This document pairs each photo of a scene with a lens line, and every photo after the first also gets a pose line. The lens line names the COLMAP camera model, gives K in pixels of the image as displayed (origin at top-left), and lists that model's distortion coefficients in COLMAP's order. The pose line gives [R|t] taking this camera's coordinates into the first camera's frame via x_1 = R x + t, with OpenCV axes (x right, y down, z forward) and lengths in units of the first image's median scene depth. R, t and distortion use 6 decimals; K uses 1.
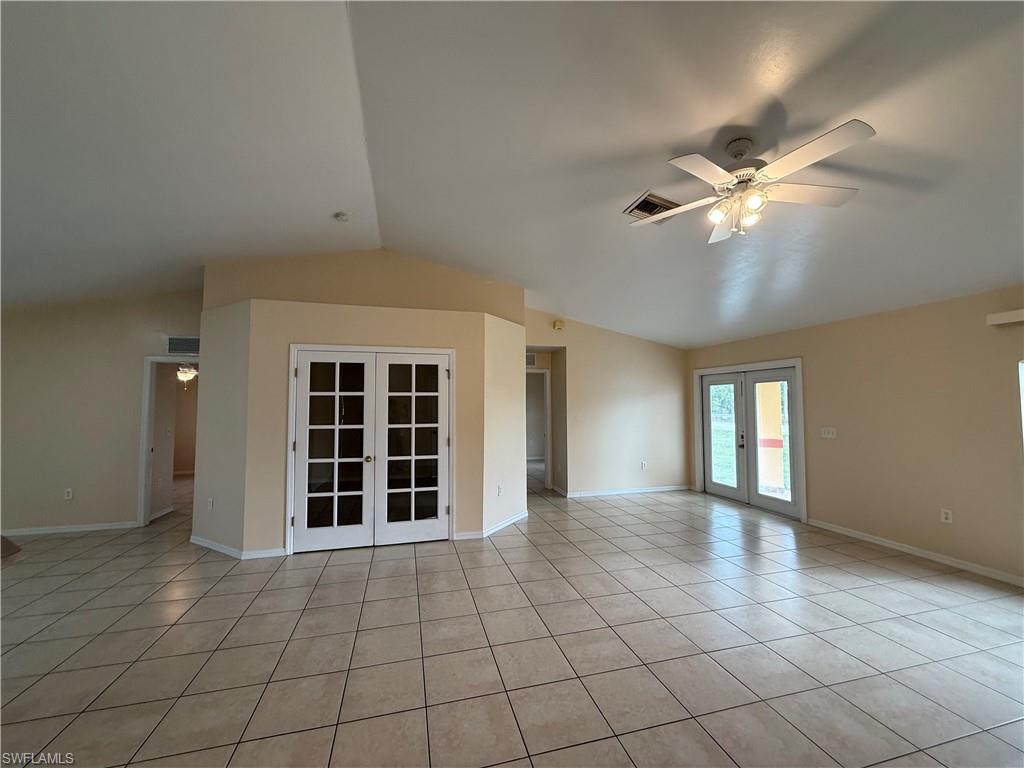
lens RADIAL K [[405.9, 0, 513.2], [0, 405.9, 383.6], [0, 0, 1]] dist [-0.000603, 0.000056]
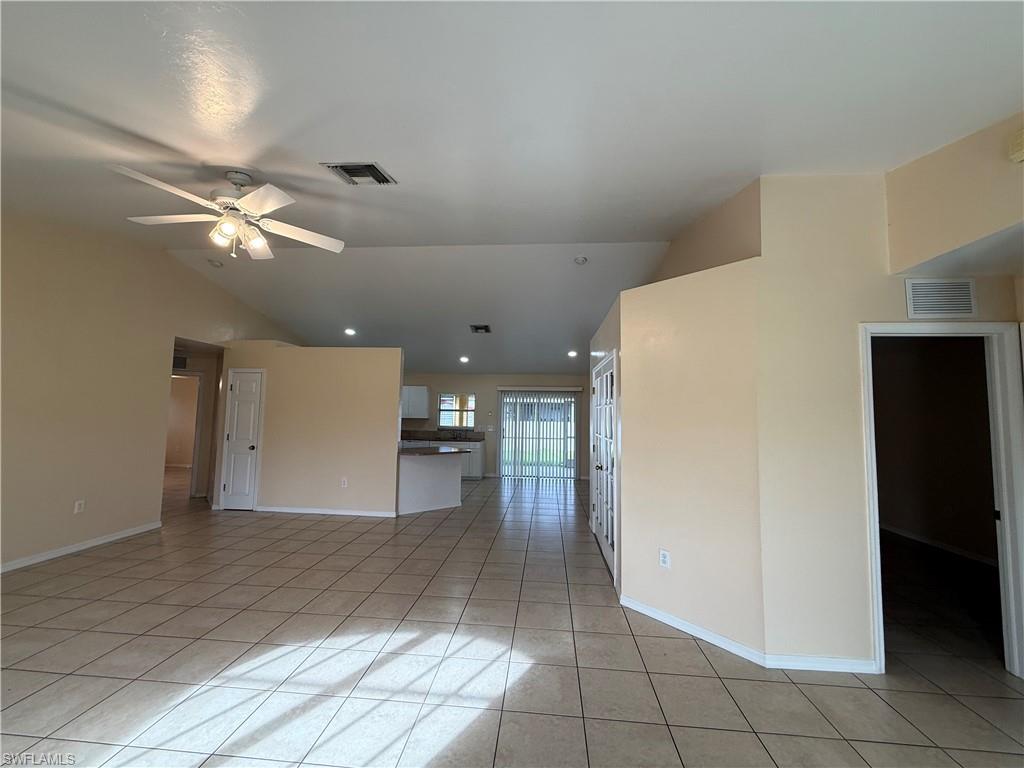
lens RADIAL K [[405.9, 0, 518.6], [0, 405.9, 383.3], [0, 0, 1]] dist [-0.000603, 0.000056]
pose [[-0.336030, -0.065270, -0.939587, 0.701933], [0.033705, 0.996124, -0.081251, 0.039770], [0.941248, -0.058972, -0.332527, 1.109890]]
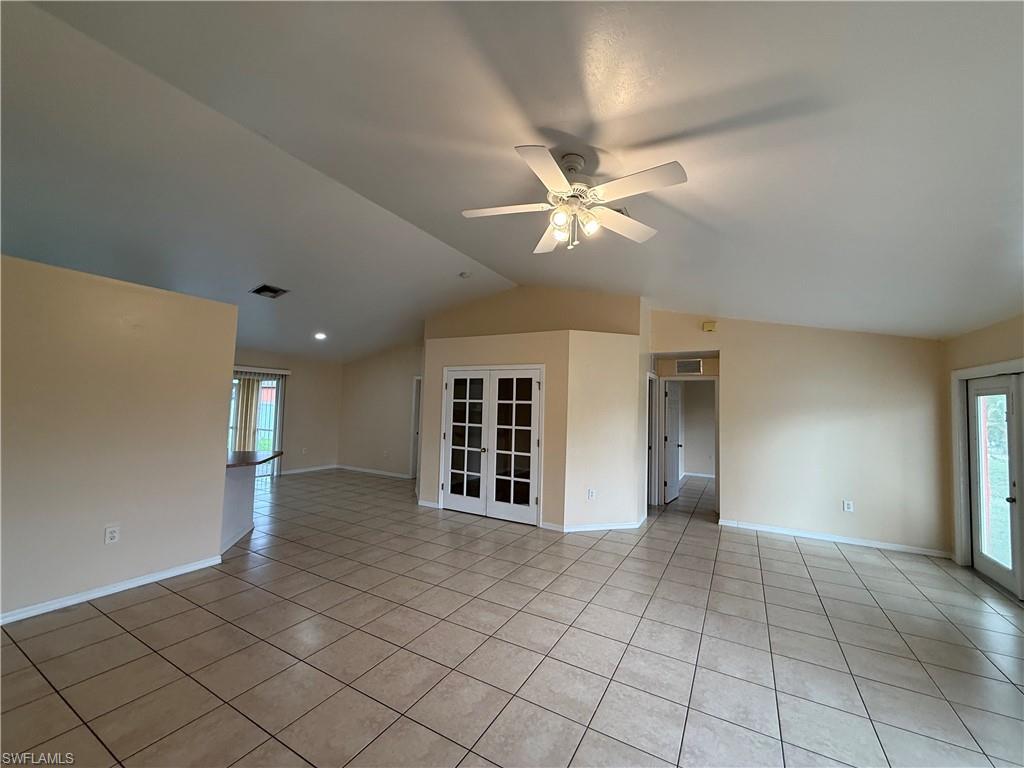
lens RADIAL K [[405.9, 0, 510.0], [0, 405.9, 383.6], [0, 0, 1]] dist [-0.000603, 0.000056]
pose [[0.715984, -0.014366, -0.697969, 0.610096], [0.004204, 0.999859, -0.016267, -0.010661], [0.698104, 0.008713, 0.715943, 0.097412]]
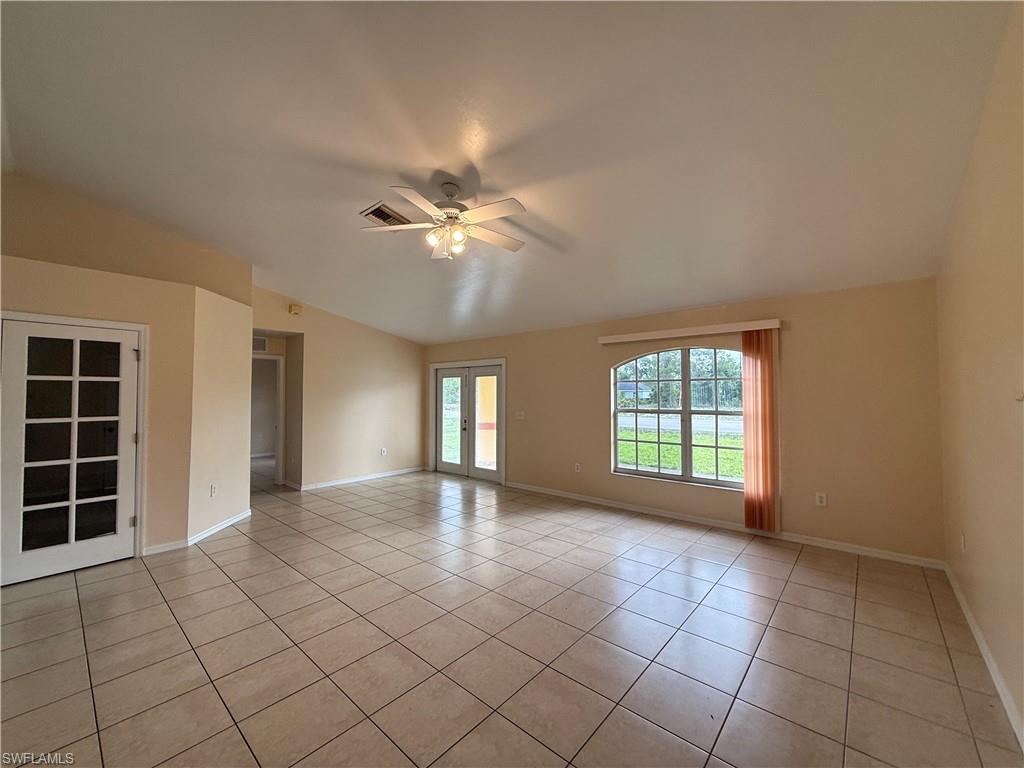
lens RADIAL K [[405.9, 0, 511.3], [0, 405.9, 383.2], [0, 0, 1]] dist [-0.000603, 0.000056]
pose [[0.831007, 0.018807, 0.555944, 0.011821], [-0.030181, 0.999481, 0.011303, 0.001150], [-0.555443, -0.026172, 0.831143, -0.093468]]
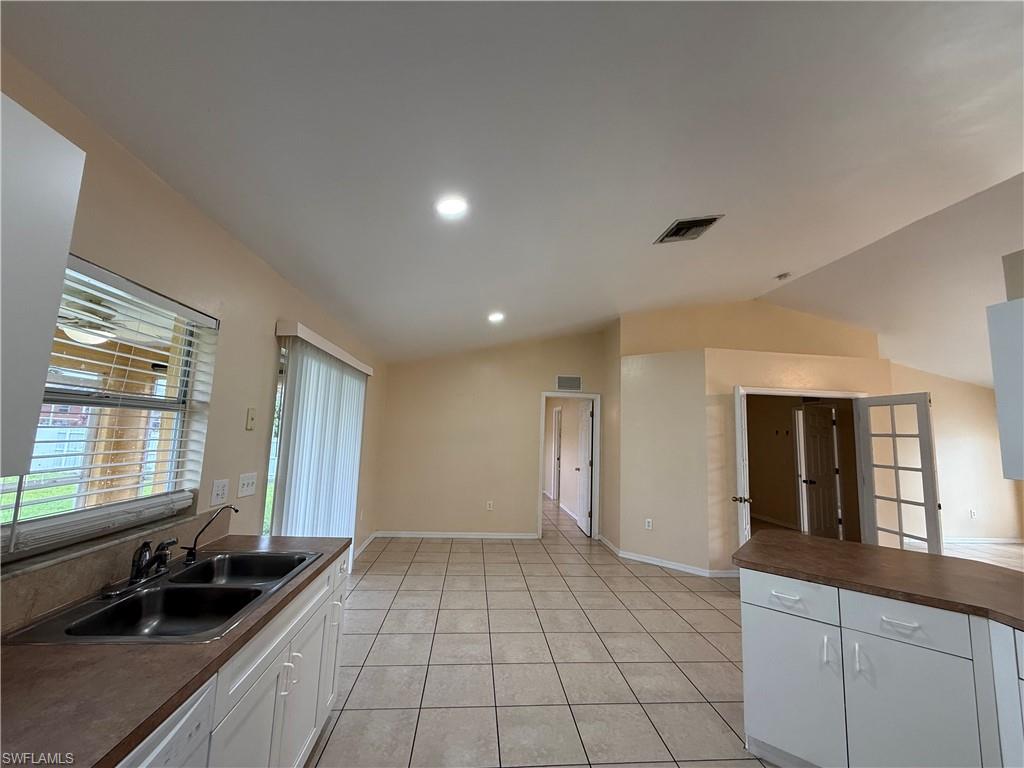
lens RADIAL K [[405.9, 0, 512.8], [0, 405.9, 382.8], [0, 0, 1]] dist [-0.000603, 0.000056]
pose [[0.985856, 0.018757, -0.166544, -0.900602], [-0.031098, 0.996934, -0.071807, -0.006683], [0.164686, 0.075971, 0.983416, -0.210025]]
